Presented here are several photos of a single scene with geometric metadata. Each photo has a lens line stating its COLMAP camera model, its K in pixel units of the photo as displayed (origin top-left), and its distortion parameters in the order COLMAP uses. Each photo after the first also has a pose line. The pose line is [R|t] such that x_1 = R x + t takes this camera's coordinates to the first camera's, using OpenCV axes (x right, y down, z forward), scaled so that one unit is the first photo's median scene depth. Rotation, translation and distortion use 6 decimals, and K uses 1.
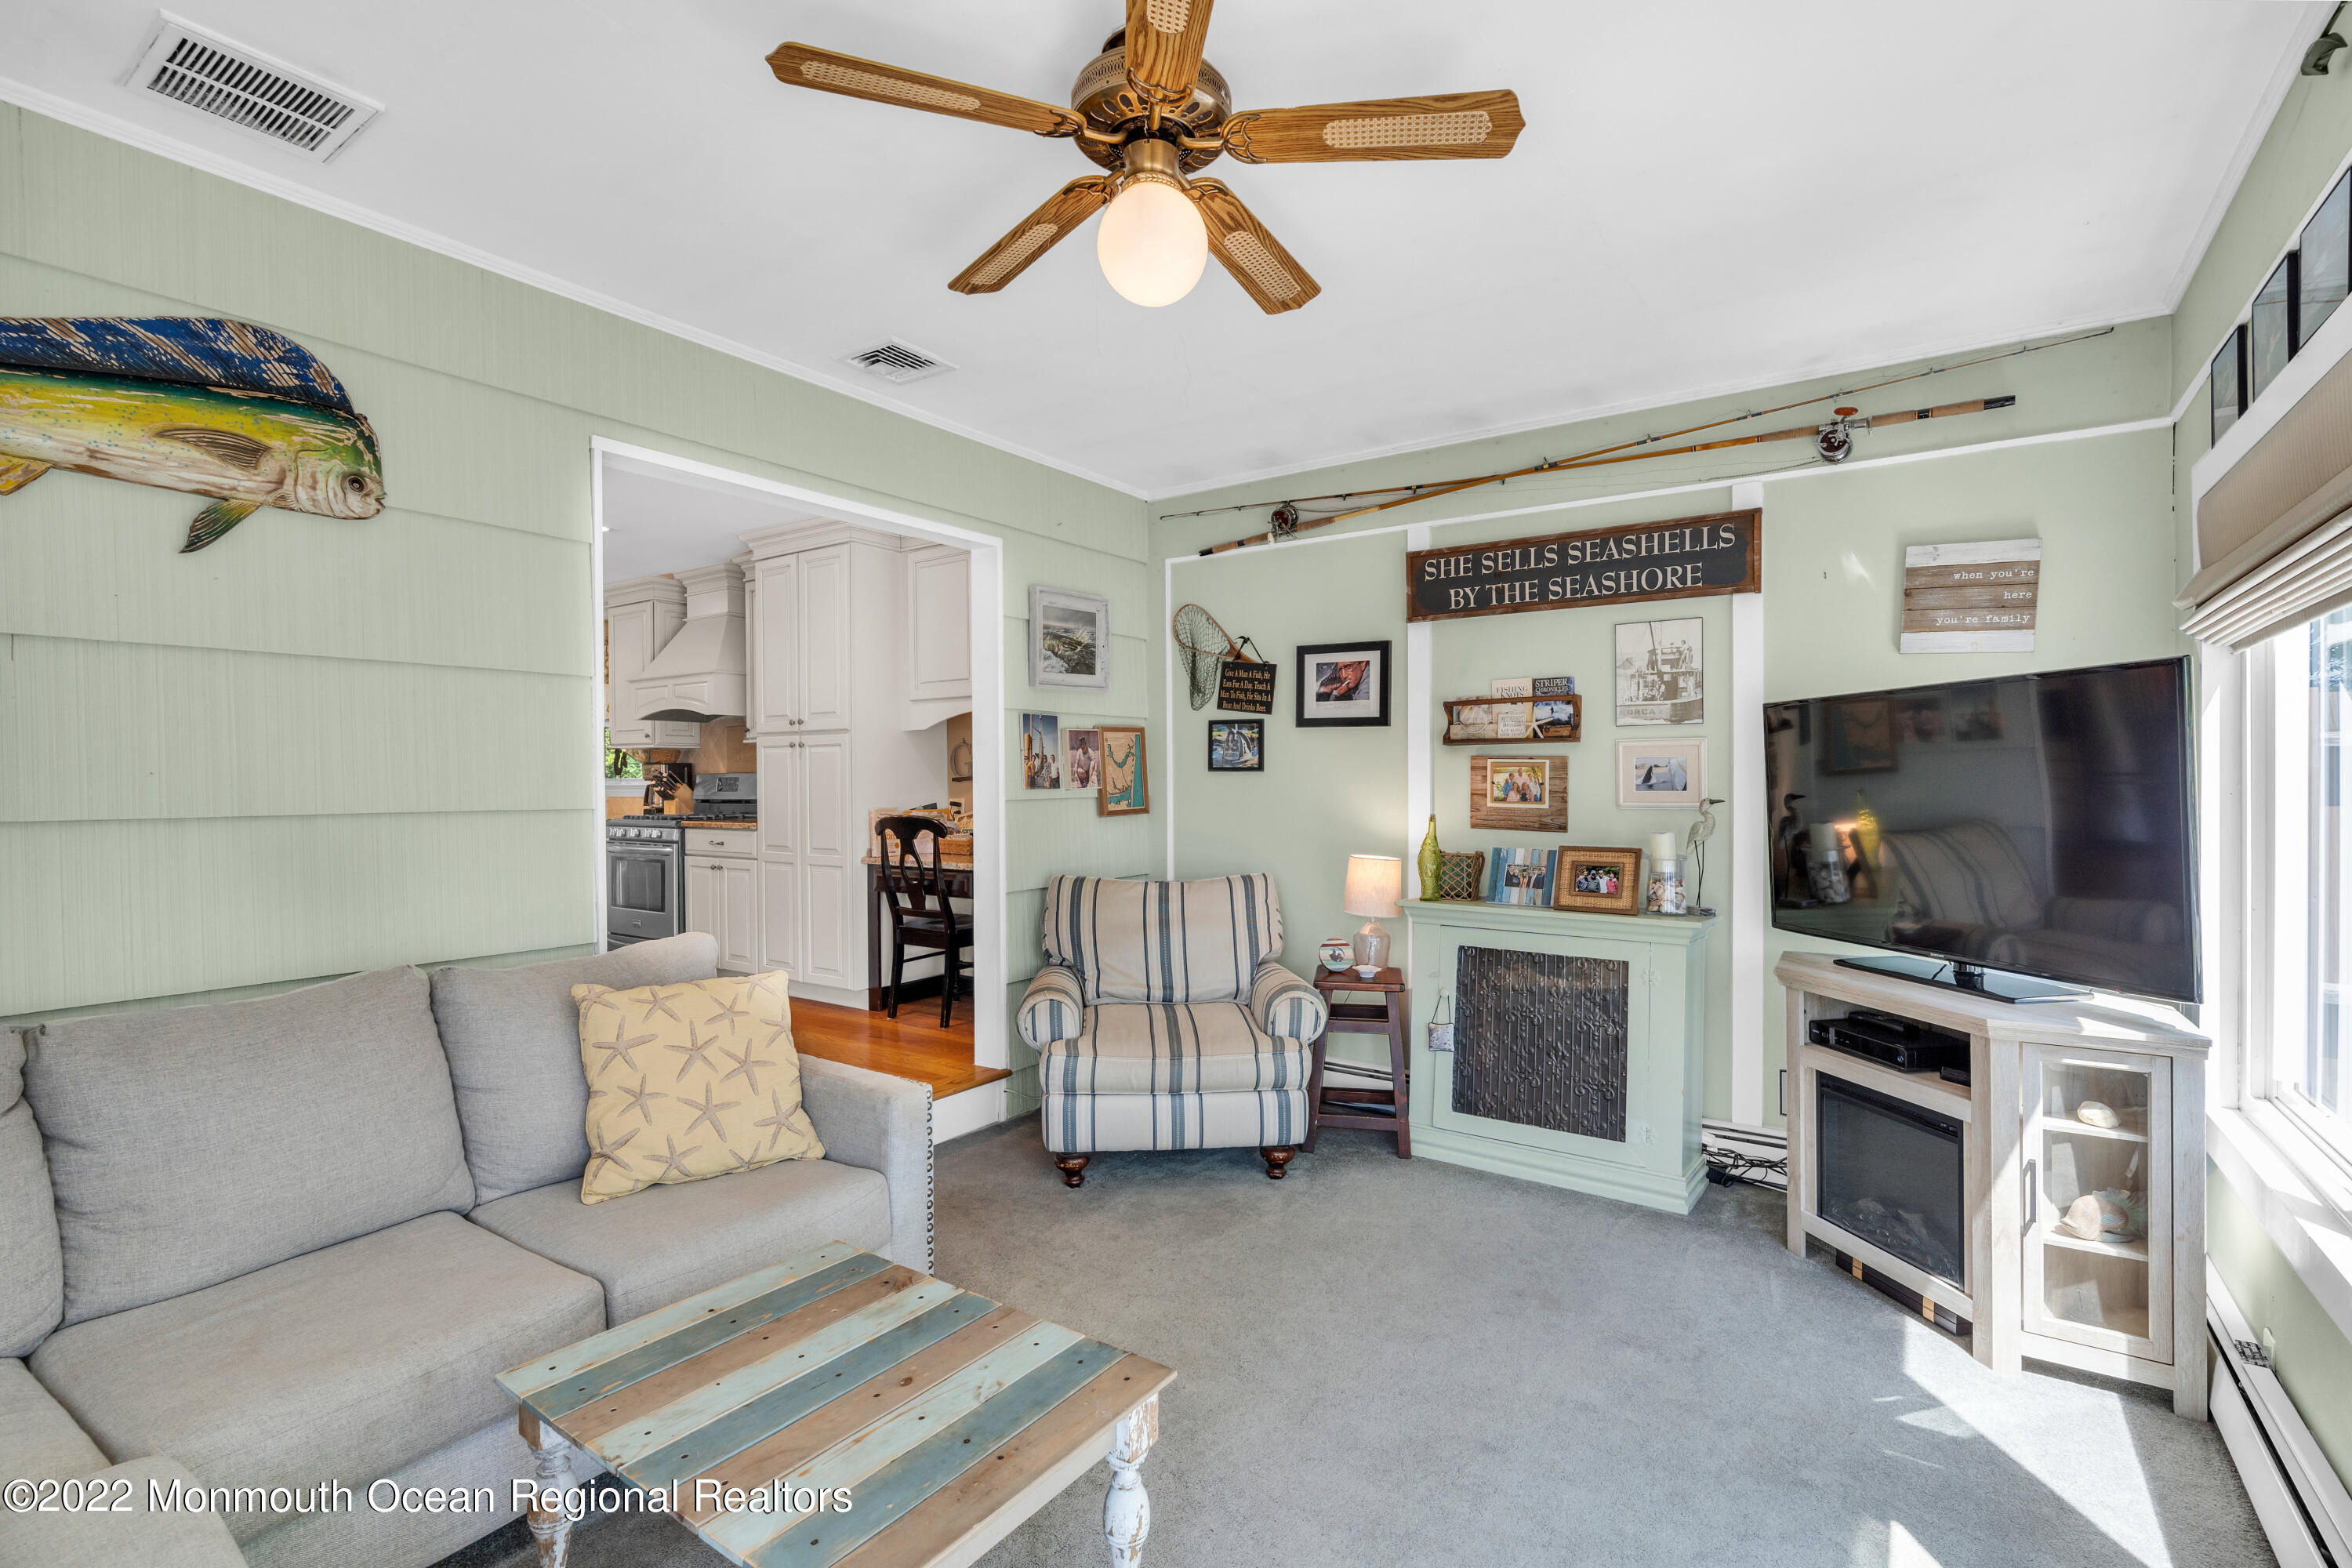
lens RADIAL K [[1070.6, 0, 1207.2], [0, 1070.6, 796.5], [0, 0, 1]] dist [-0.009720, 0.005573]
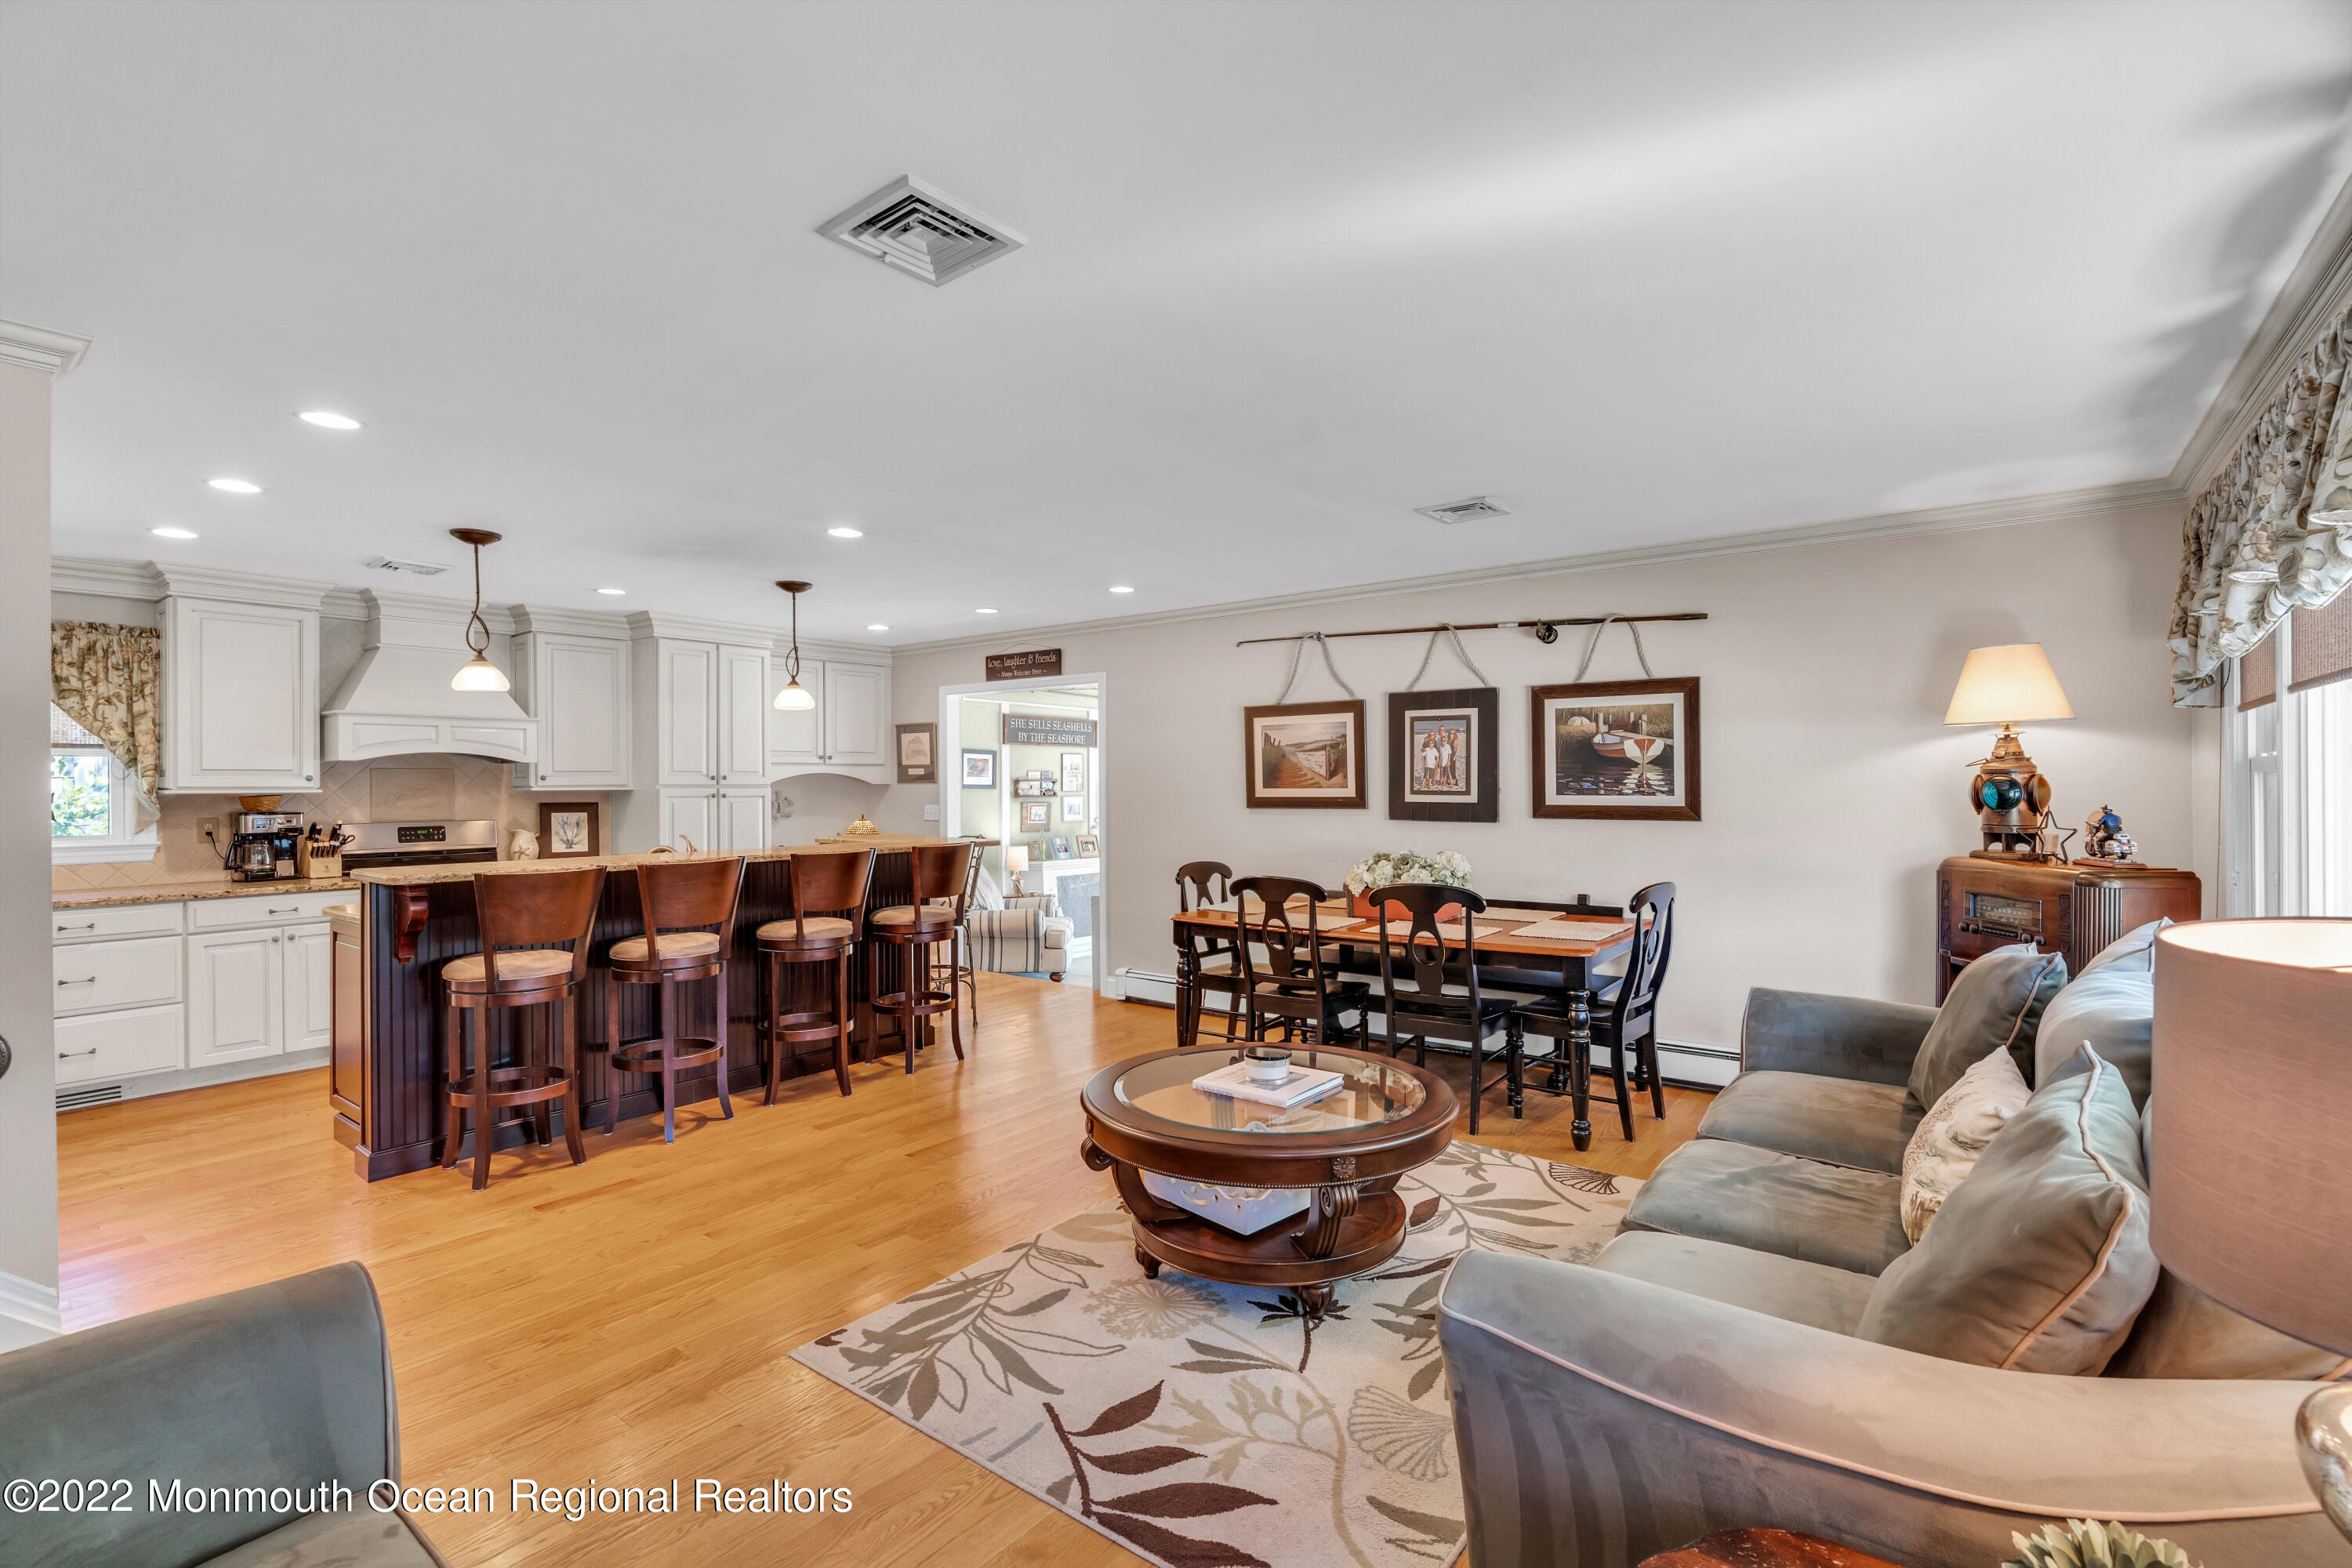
lens RADIAL K [[1070.6, 0, 1192.9], [0, 1070.6, 785.8], [0, 0, 1]] dist [-0.009720, 0.005573]
pose [[0.051627, 0.002705, 0.998663, -2.079058], [0.019828, 0.999796, -0.003733, -0.056778], [-0.998470, 0.019994, 0.051563, 0.480639]]
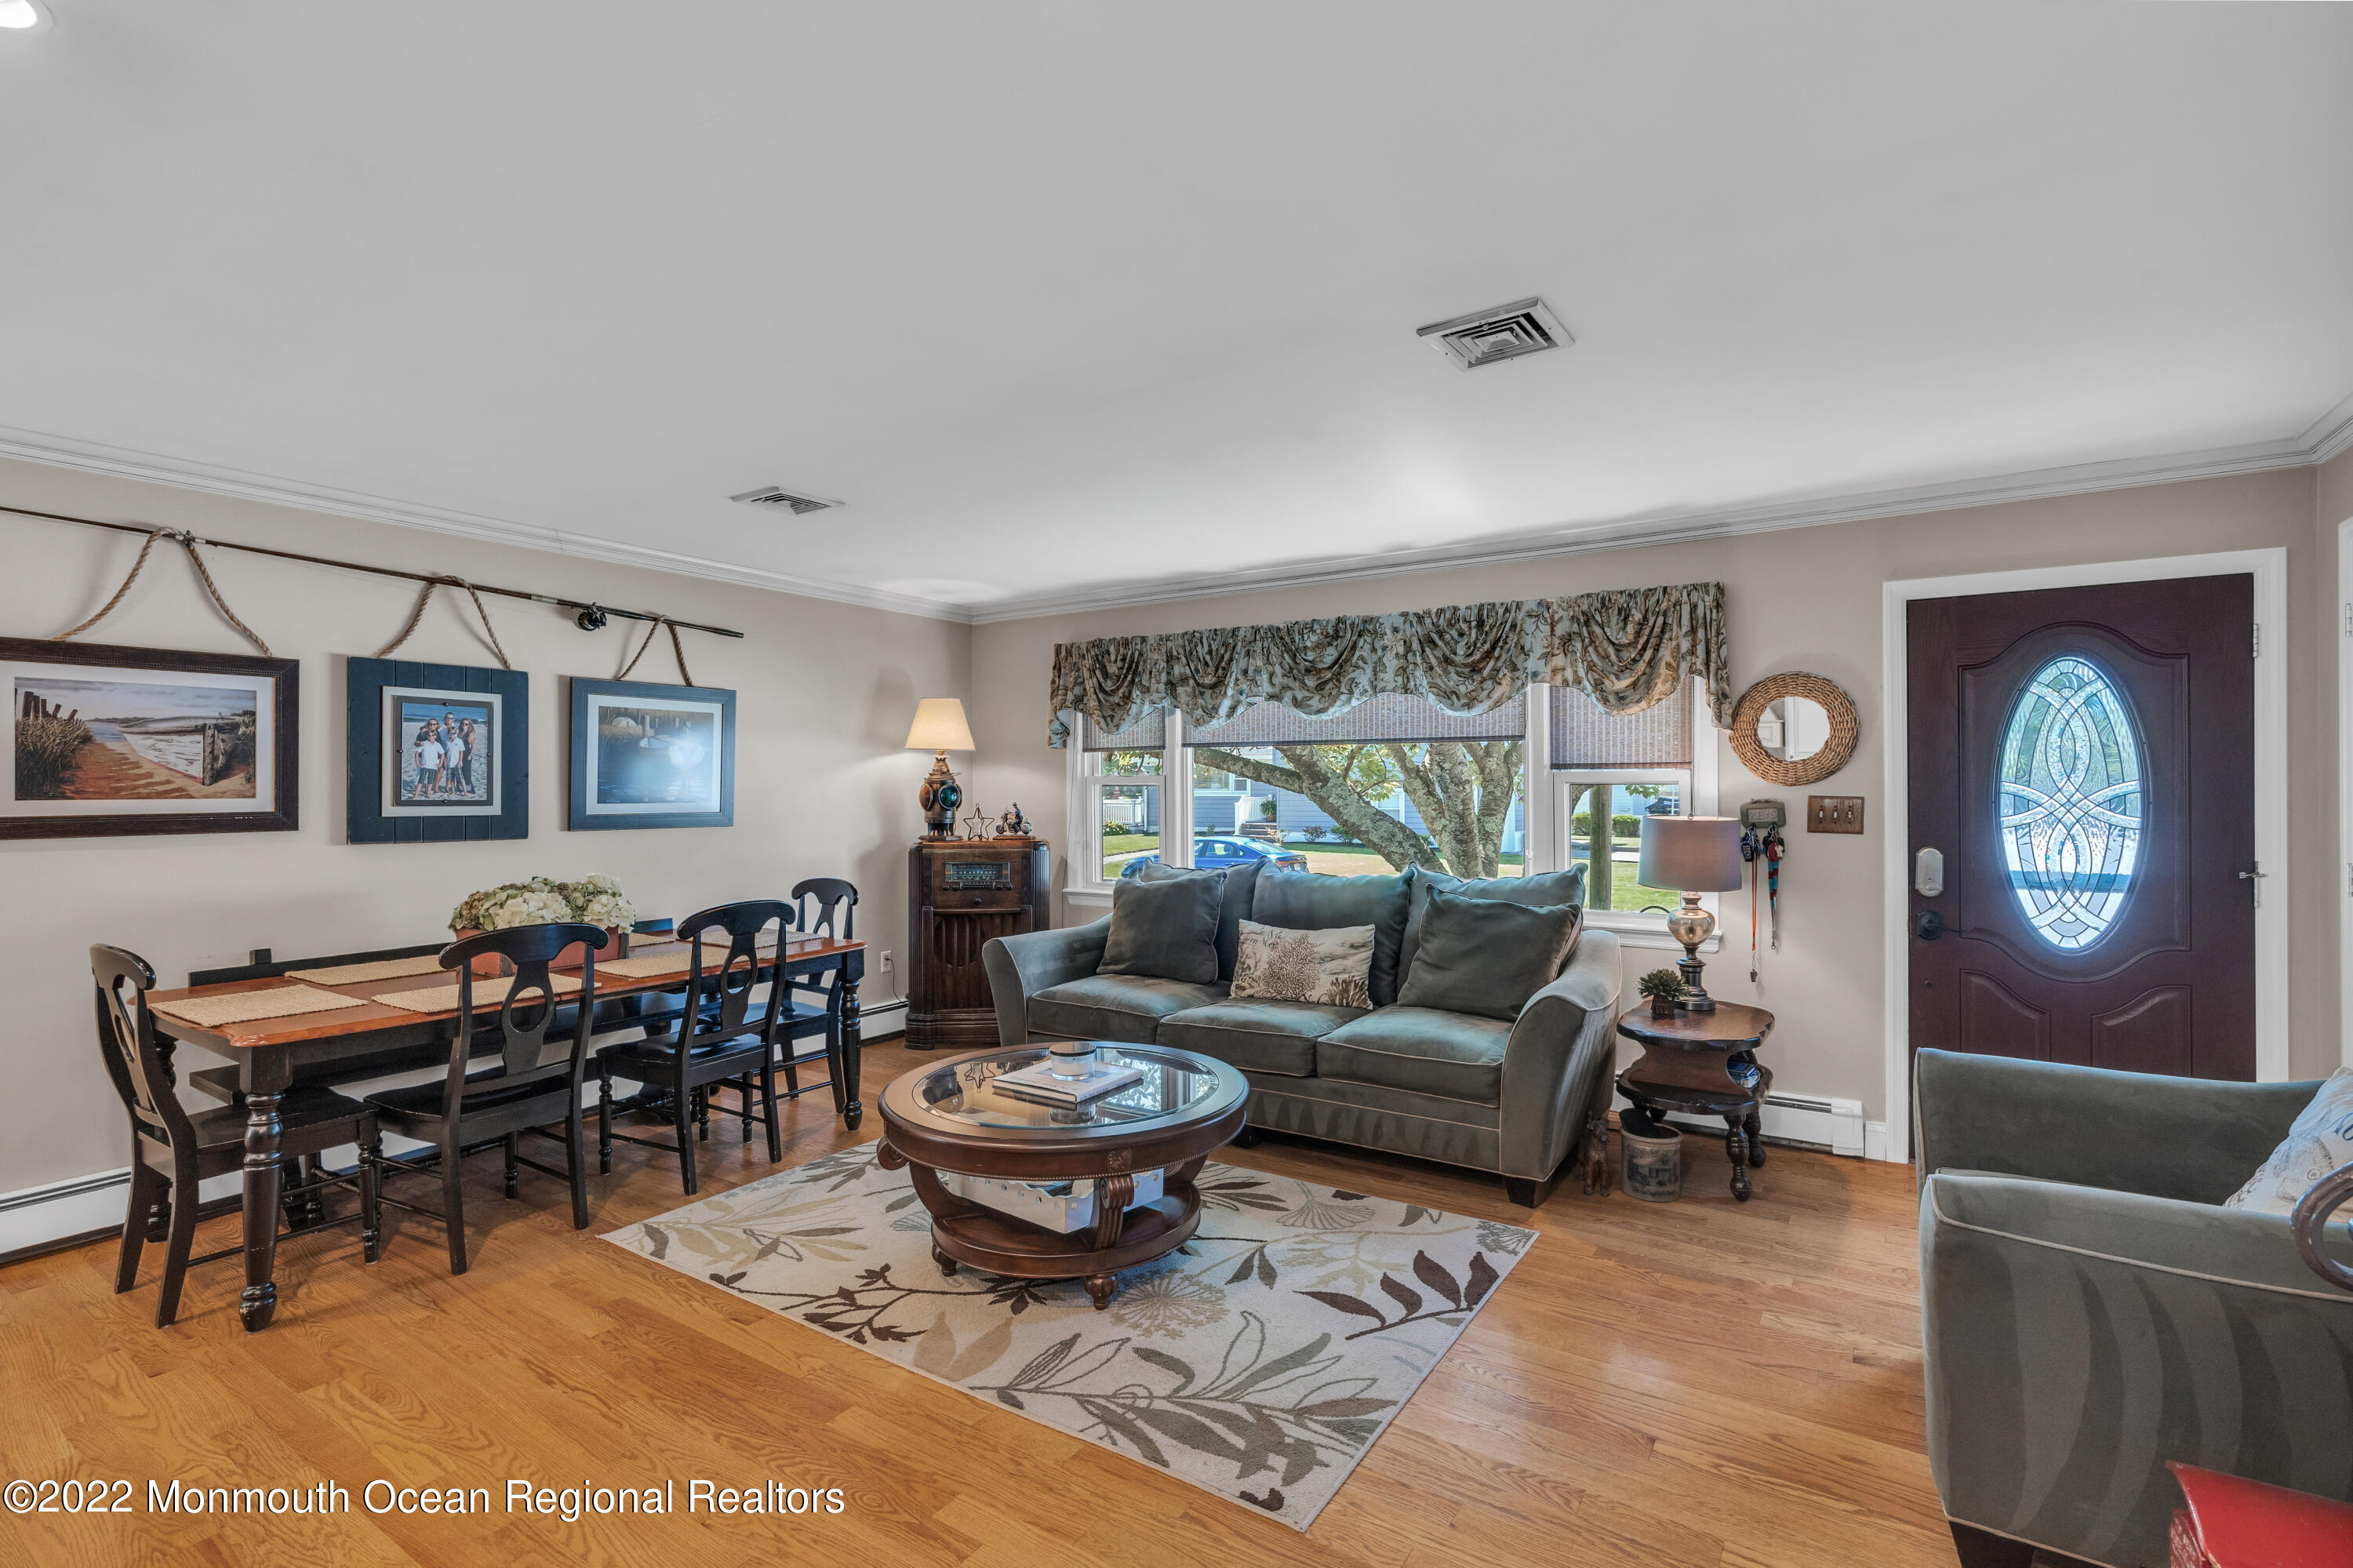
lens RADIAL K [[1071.1, 0, 1184.6], [0, 1071.1, 773.4], [0, 0, 1]] dist [-0.009720, 0.005573]
pose [[-0.999818, 0.008952, -0.016867, -1.415447], [0.008912, 0.999957, 0.002435, -0.070052], [0.016888, 0.002284, -0.999855, 1.221439]]
